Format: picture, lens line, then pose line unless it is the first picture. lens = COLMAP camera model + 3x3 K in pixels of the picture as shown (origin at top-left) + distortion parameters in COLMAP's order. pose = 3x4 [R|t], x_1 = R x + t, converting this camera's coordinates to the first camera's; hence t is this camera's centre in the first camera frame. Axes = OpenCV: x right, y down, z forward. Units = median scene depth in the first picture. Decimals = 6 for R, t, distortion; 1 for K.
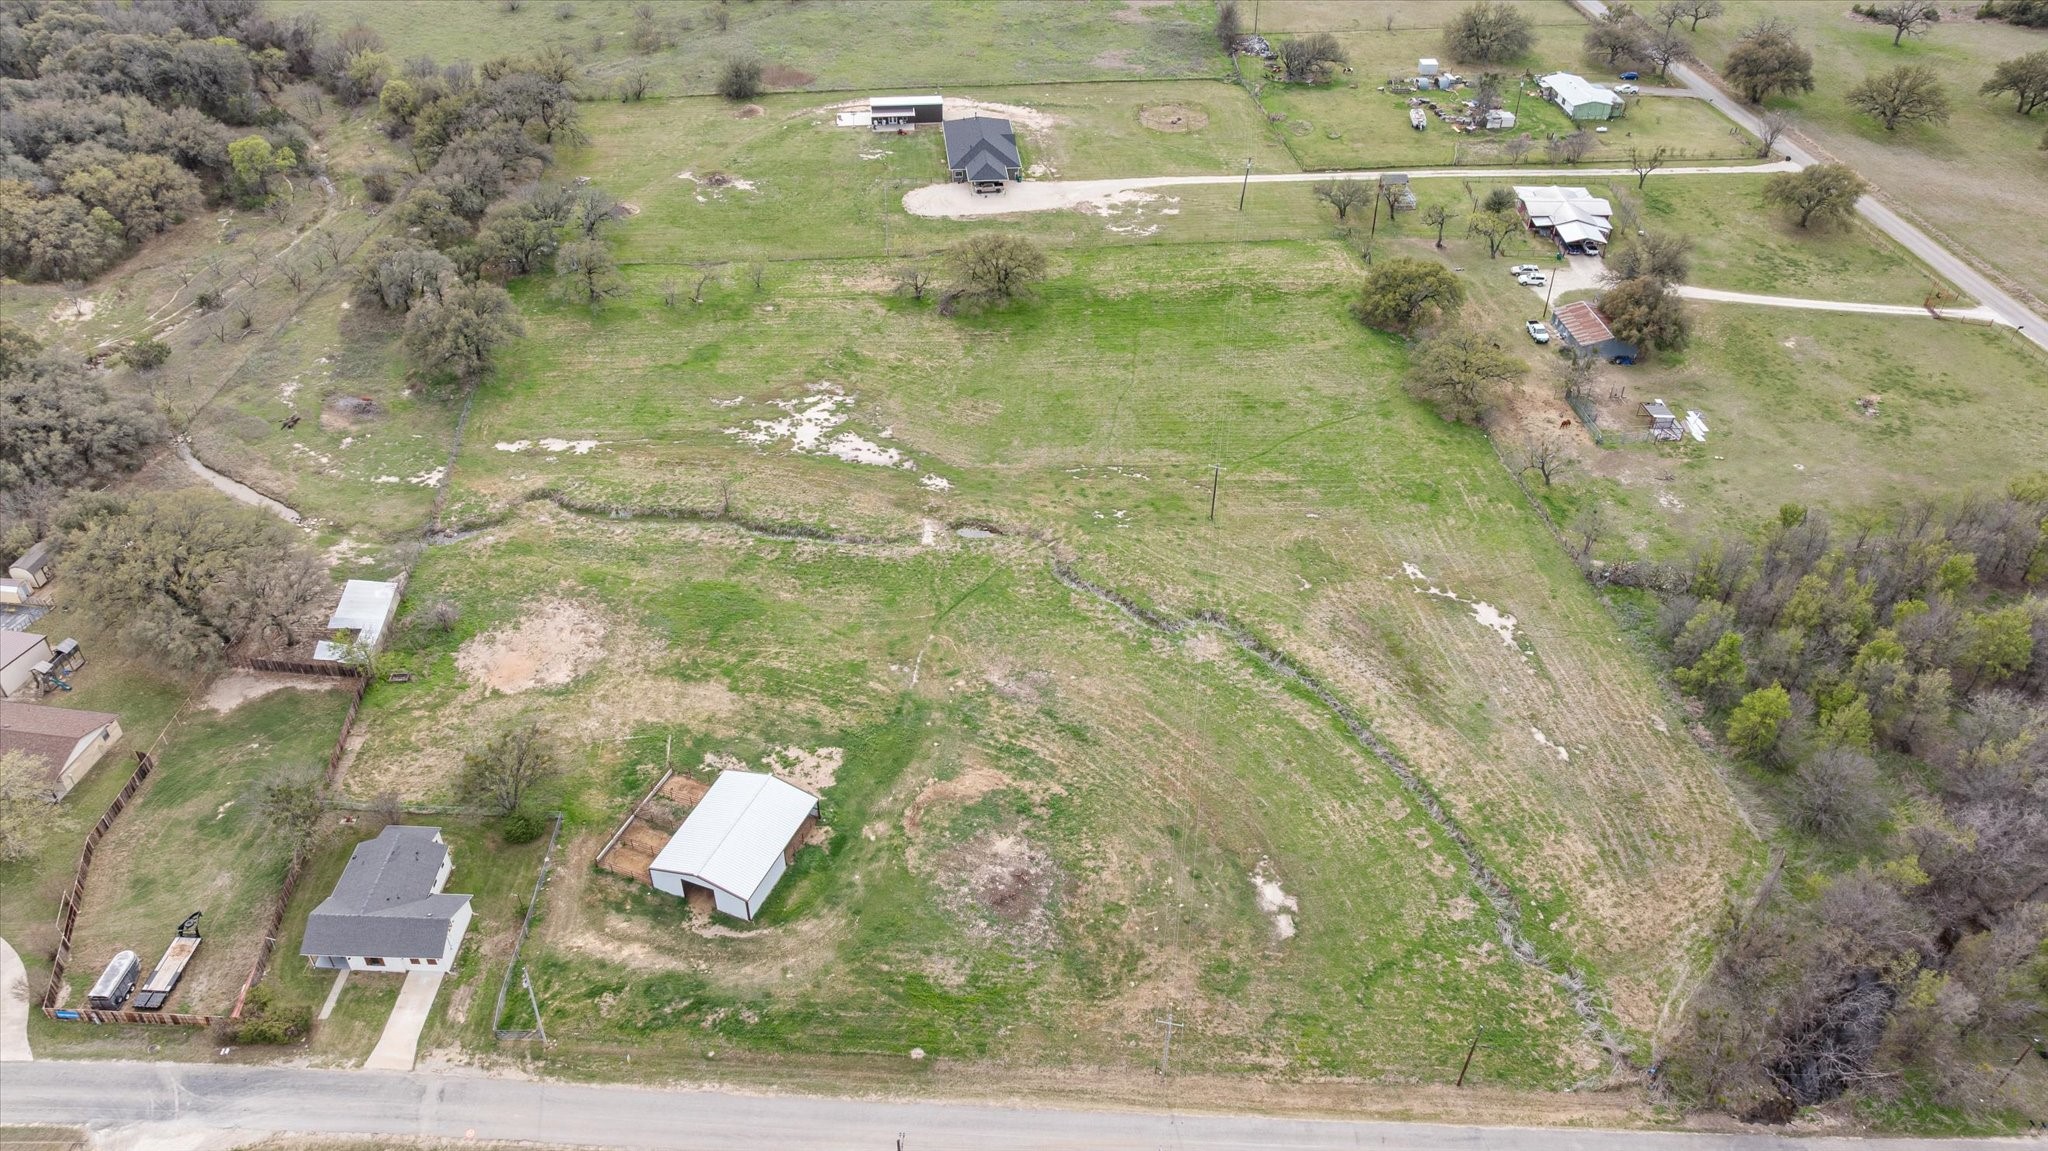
lens RADIAL K [[1442.4, 0, 1024.0], [0, 1442.4, 575.5], [0, 0, 1]] dist [-0.025064, -0.005917]
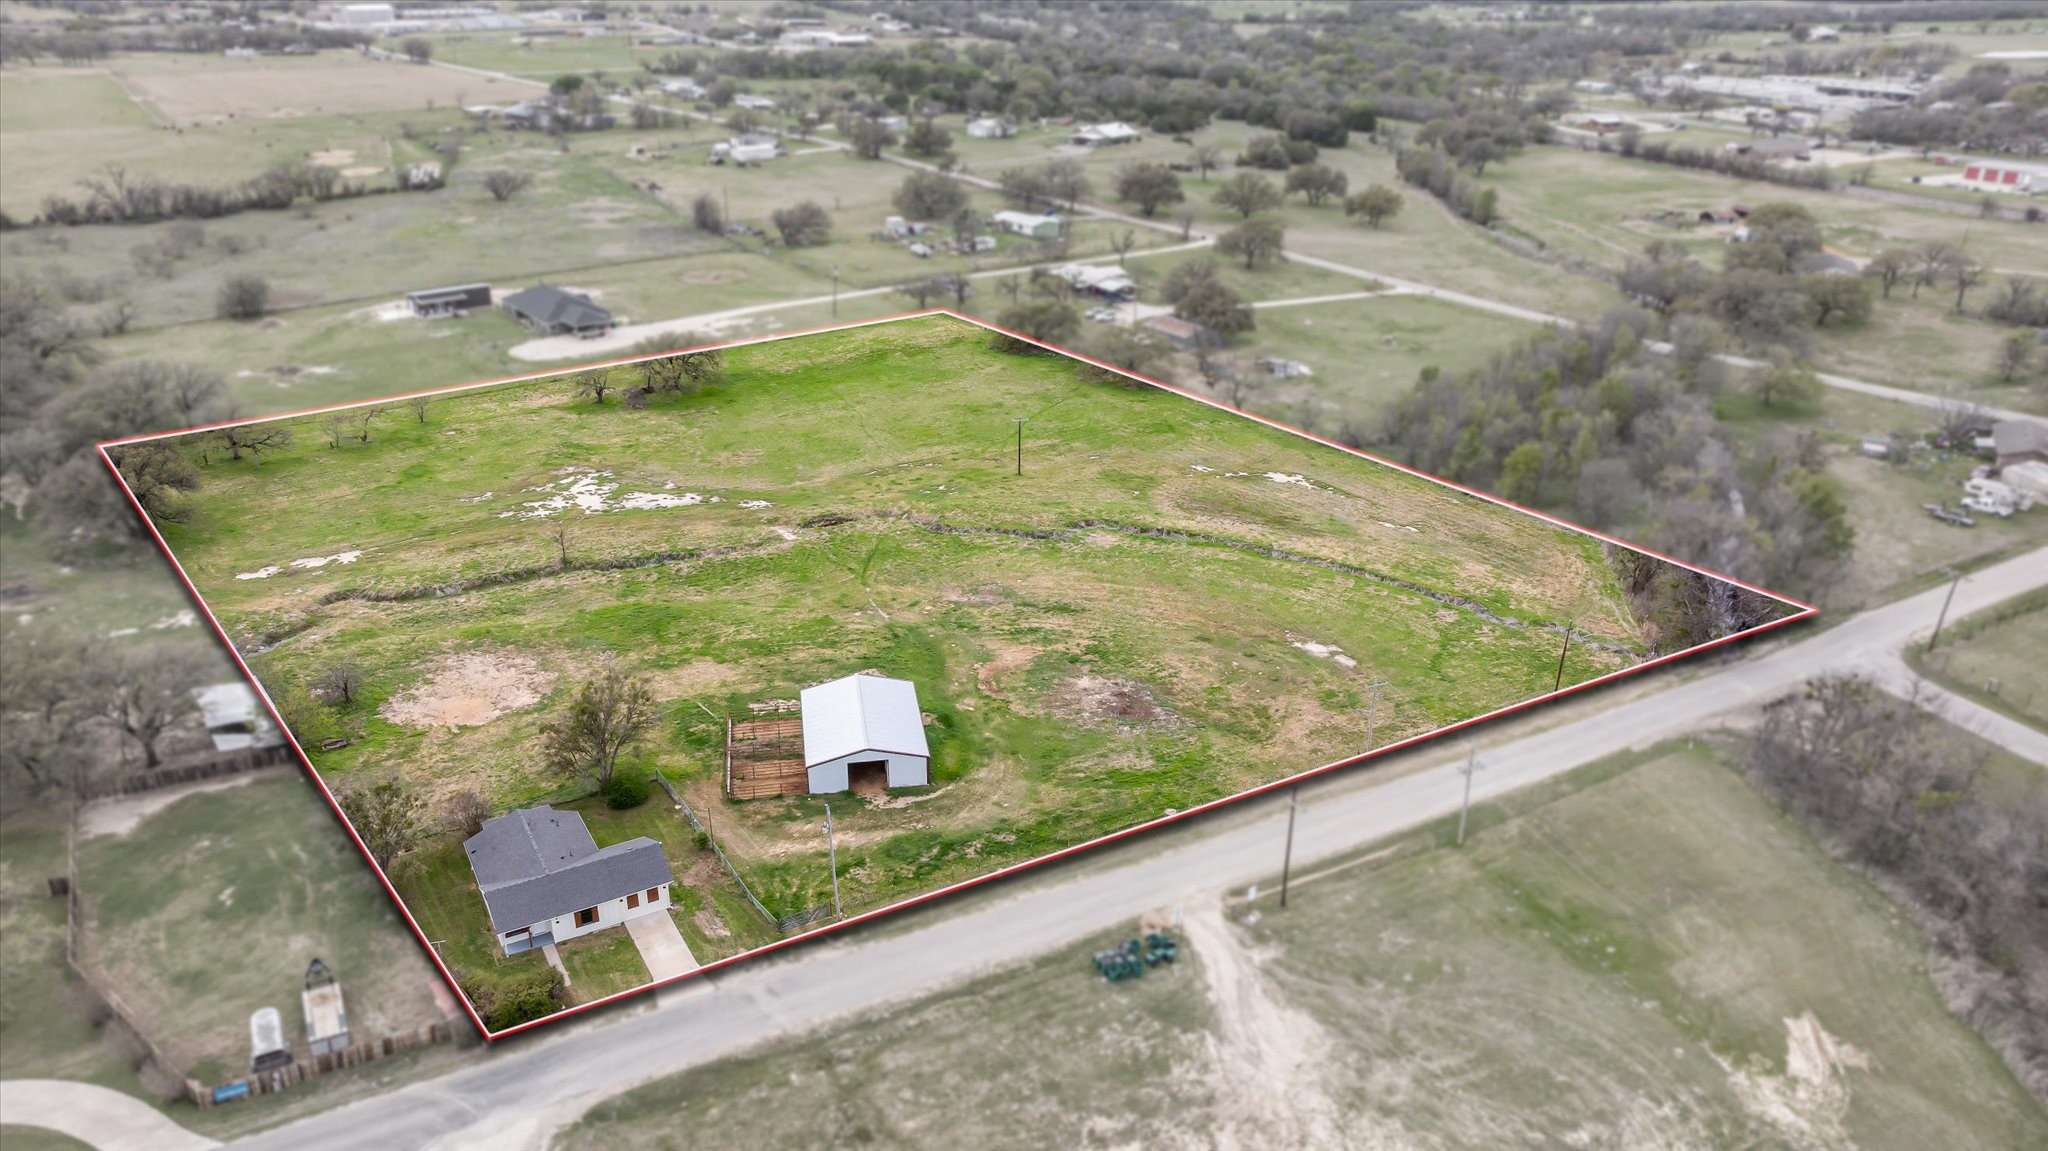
lens RADIAL K [[1442.4, 0, 1024.0], [0, 1442.4, 575.5], [0, 0, 1]] dist [-0.025064, -0.005917]
pose [[0.852770, -0.213218, 0.476782, -0.486757], [0.317880, 0.936209, -0.149885, 0.237797], [-0.414409, 0.279377, 0.866149, 0.100093]]
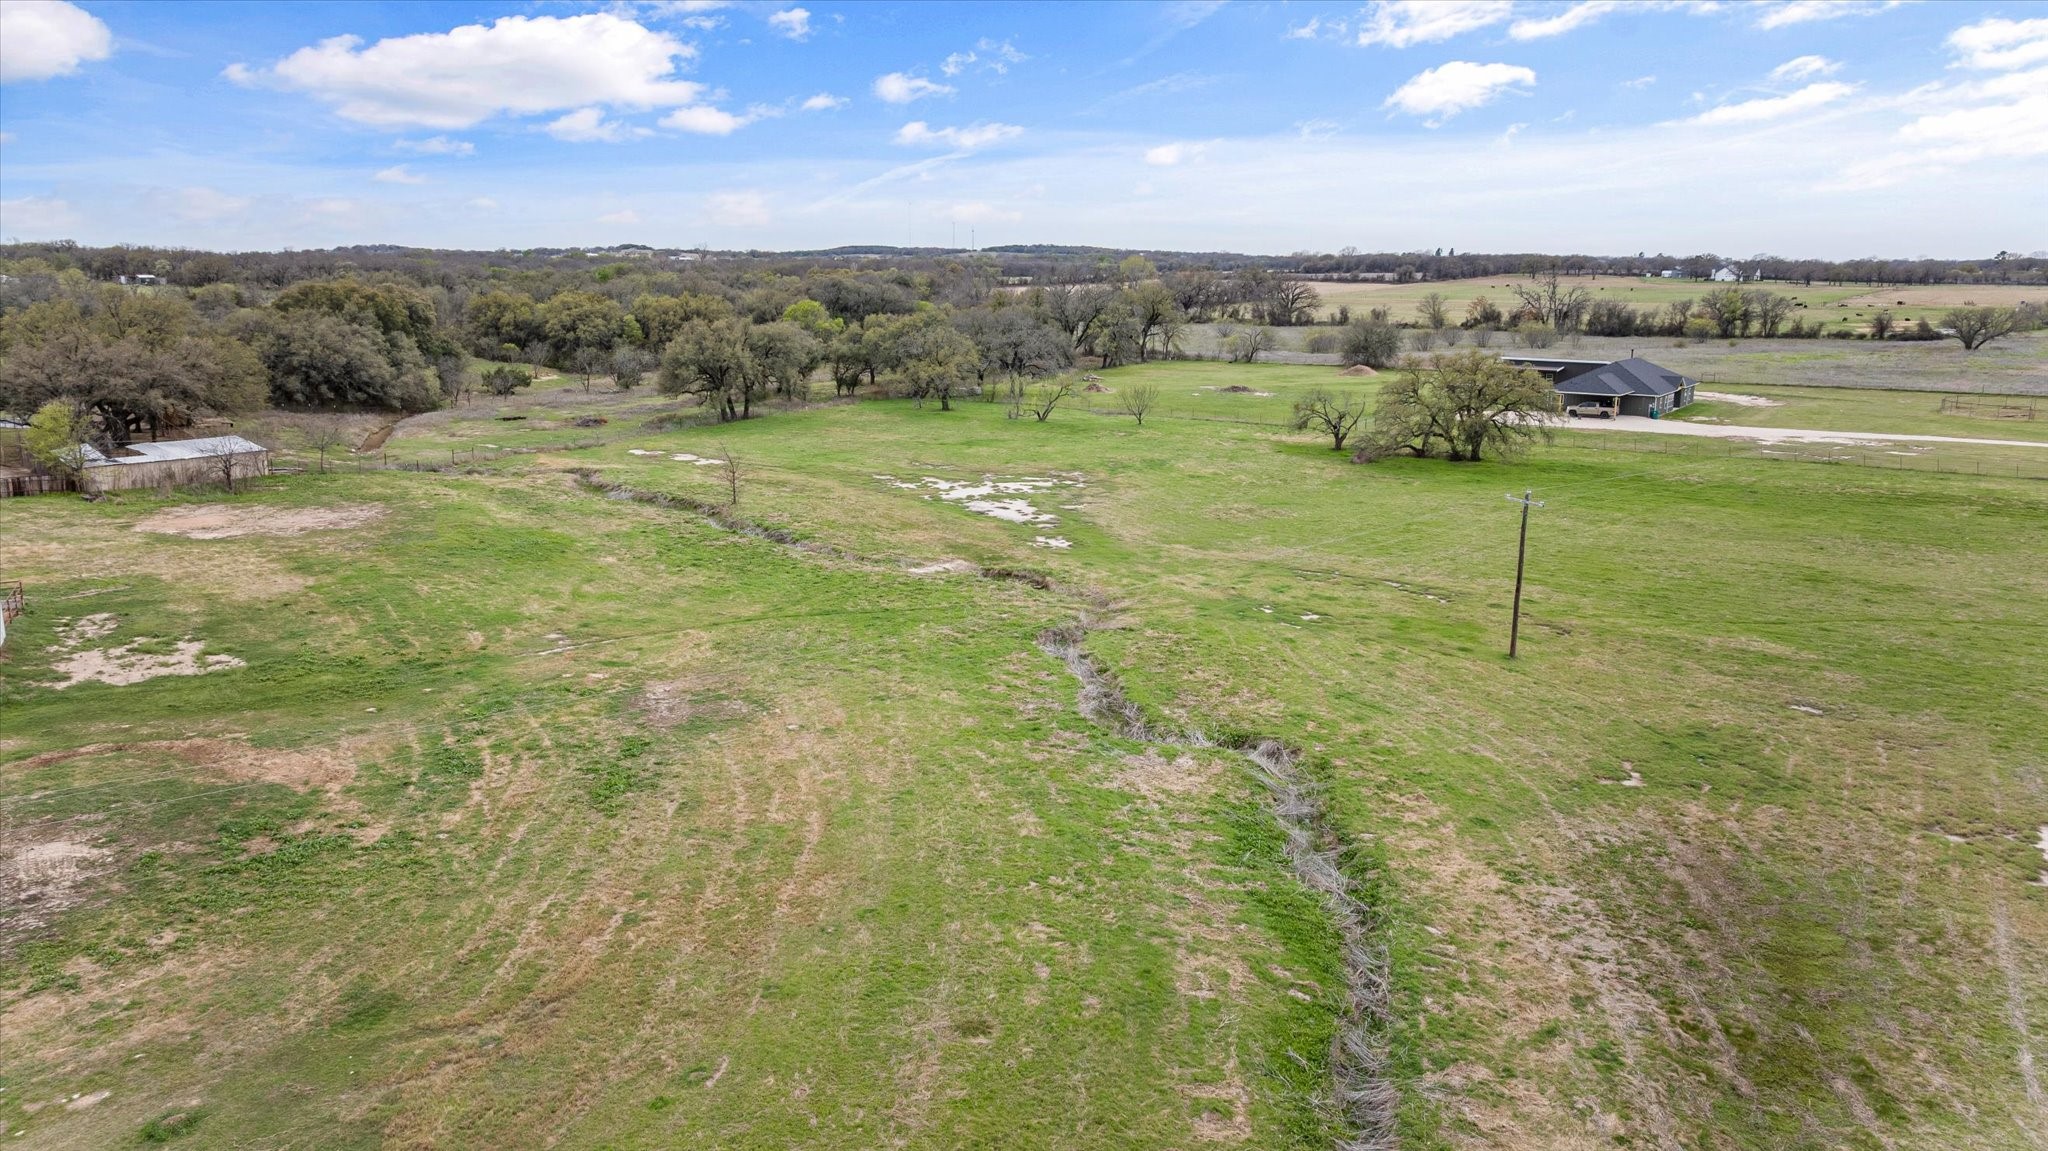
lens RADIAL K [[1427.2, 0, 1024.0], [0, 1427.2, 575.5], [0, 0, 1]] dist [-0.013853, 0.000160]
pose [[0.766359, 0.137565, -0.627511, 0.328107], [-0.394259, 0.871928, -0.290348, 0.128292], [0.507203, 0.469912, 0.722446, 0.786571]]
